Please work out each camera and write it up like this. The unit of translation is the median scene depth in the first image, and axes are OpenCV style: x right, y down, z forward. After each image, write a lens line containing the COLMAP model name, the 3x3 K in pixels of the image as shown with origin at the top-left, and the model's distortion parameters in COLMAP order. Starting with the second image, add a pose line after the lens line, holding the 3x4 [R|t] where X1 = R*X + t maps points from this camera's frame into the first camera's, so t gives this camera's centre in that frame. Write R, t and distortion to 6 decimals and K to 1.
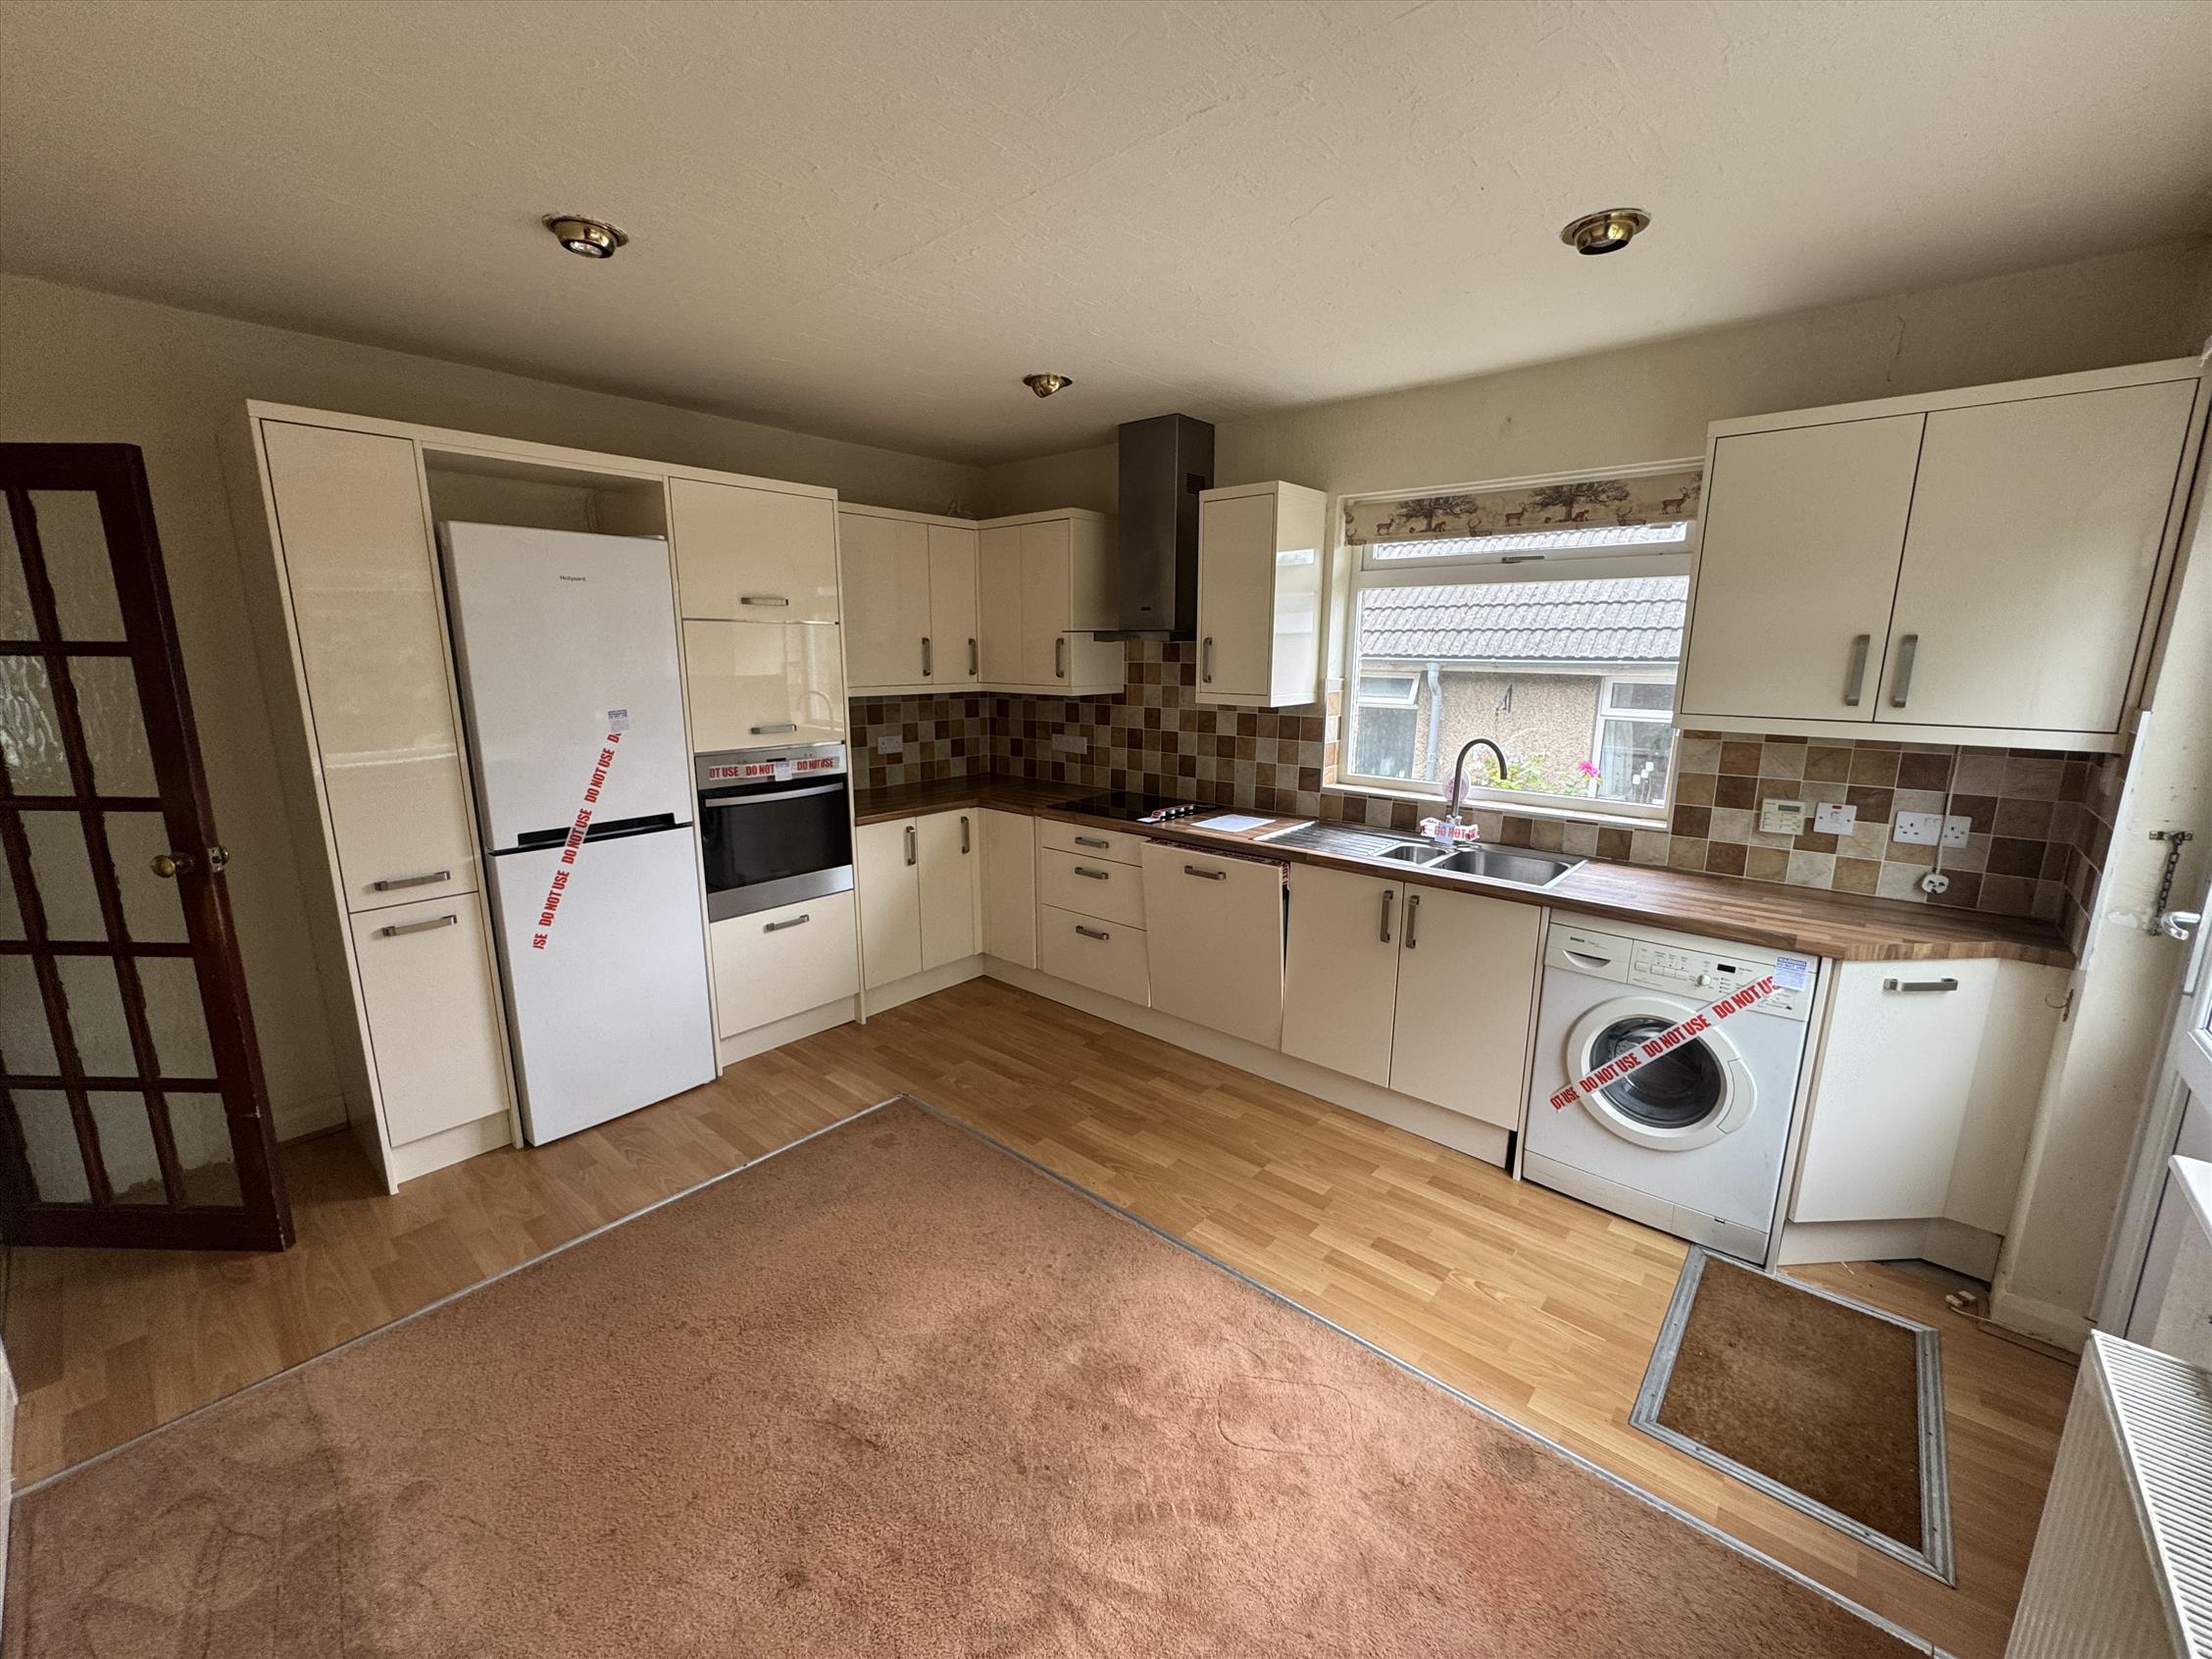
lens RADIAL K [[886.2, 0, 1102.8], [0, 886.2, 828.3], [0, 0, 1]] dist [-0.001670, 0.000032]
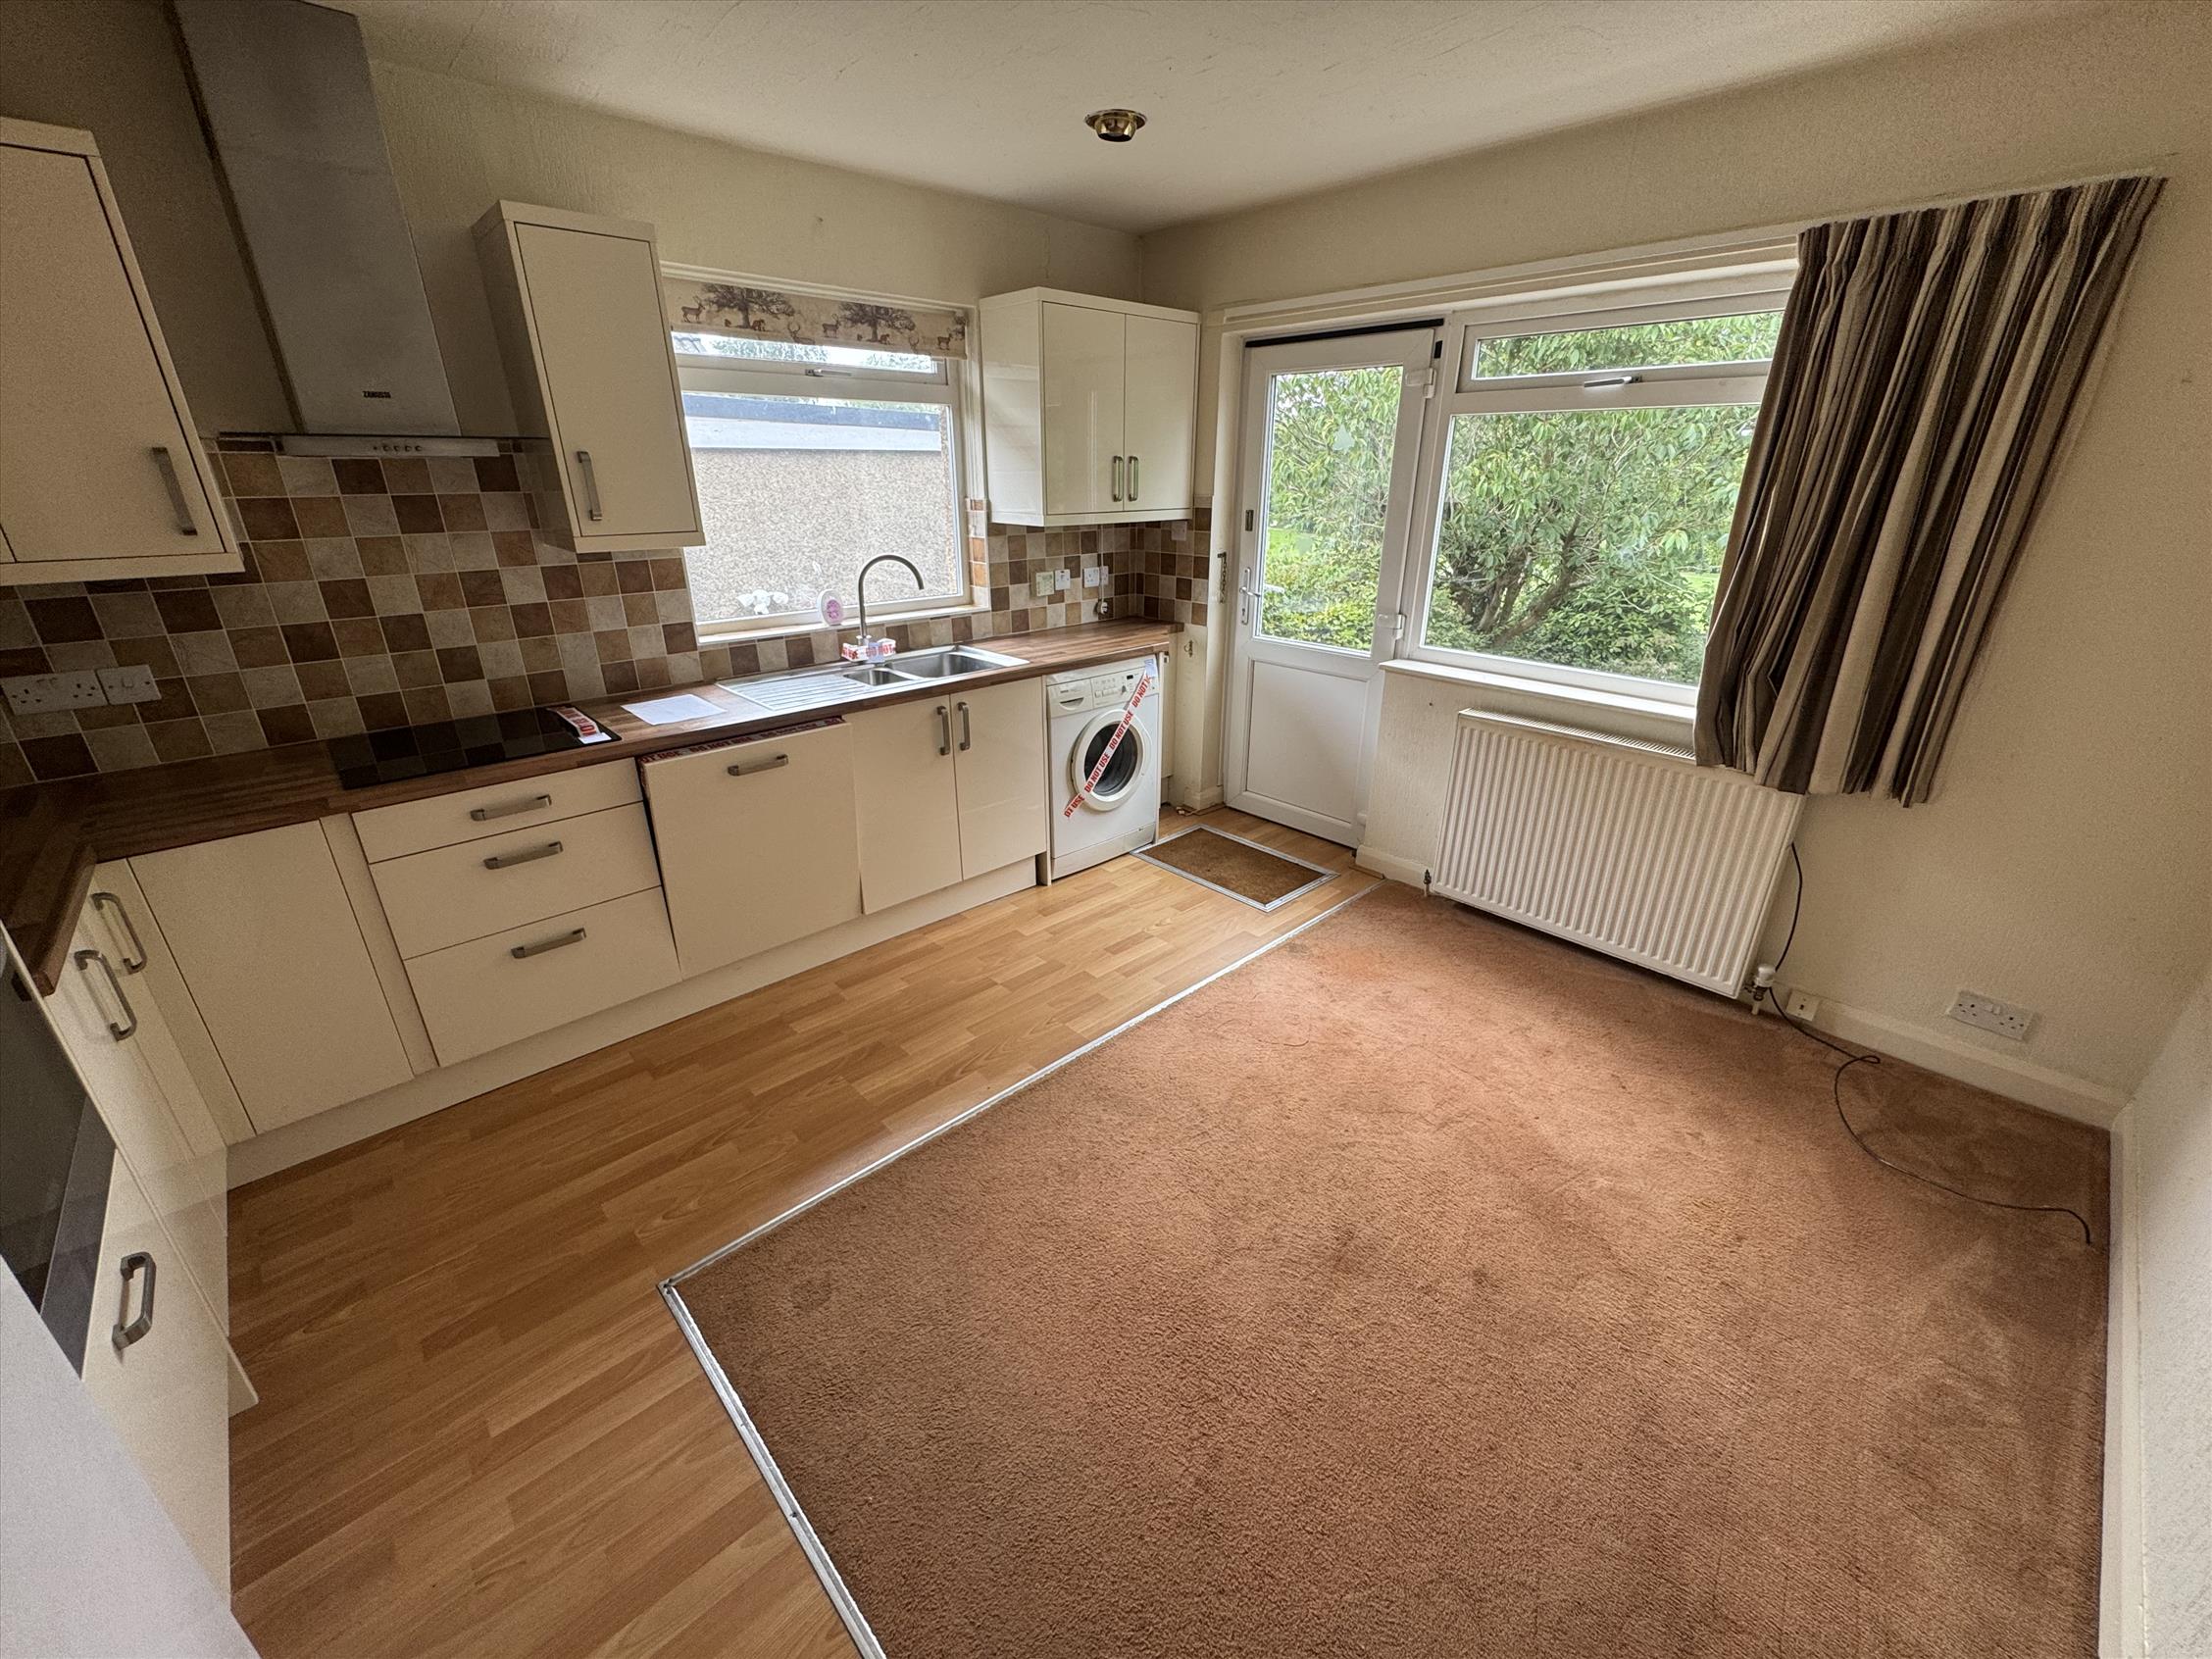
lens RADIAL K [[886.2, 0, 1102.8], [0, 886.2, 828.3], [0, 0, 1]] dist [-0.001670, 0.000032]
pose [[0.098373, -0.381155, 0.919263, -0.674316], [0.200913, 0.912328, 0.356780, -0.133645], [-0.974657, 0.149594, 0.166327, 0.636124]]
